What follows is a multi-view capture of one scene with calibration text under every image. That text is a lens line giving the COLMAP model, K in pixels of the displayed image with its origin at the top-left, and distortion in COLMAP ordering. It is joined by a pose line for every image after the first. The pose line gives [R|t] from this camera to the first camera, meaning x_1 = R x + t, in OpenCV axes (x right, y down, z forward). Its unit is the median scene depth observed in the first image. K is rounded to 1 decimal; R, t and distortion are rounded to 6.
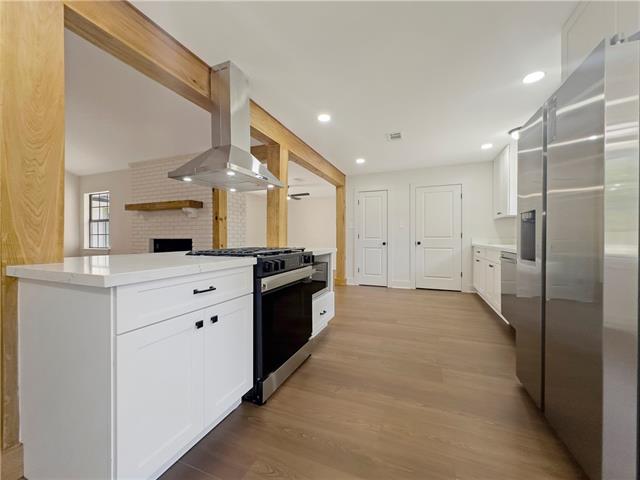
lens RADIAL K [[258.0, 0, 320.0], [0, 258.0, 240.0], [0, 0, 1]] dist [-0.000509, -0.000142]
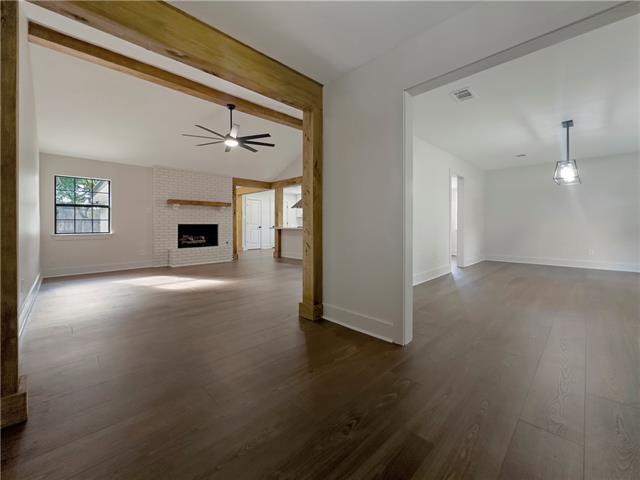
lens RADIAL K [[259.1, 0, 312.6], [0, 259.1, 220.9], [0, 0, 1]] dist [-0.000332, 0.000012]
pose [[0.425340, 0.012824, 0.904943, -1.607637], [0.011671, 0.999739, -0.019653, 0.012163], [-0.904958, 0.018921, 0.425080, -0.242541]]
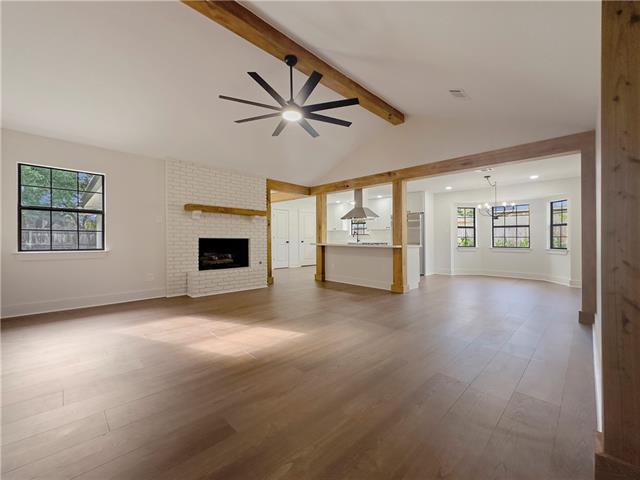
lens RADIAL K [[258.0, 0, 320.0], [0, 258.0, 240.0], [0, 0, 1]] dist [-0.000509, -0.000142]
pose [[0.408857, 0.000484, 0.912598, -1.393793], [-0.000471, 1.000000, -0.000319, 0.001375], [-0.912598, -0.000299, 0.408857, 0.145057]]
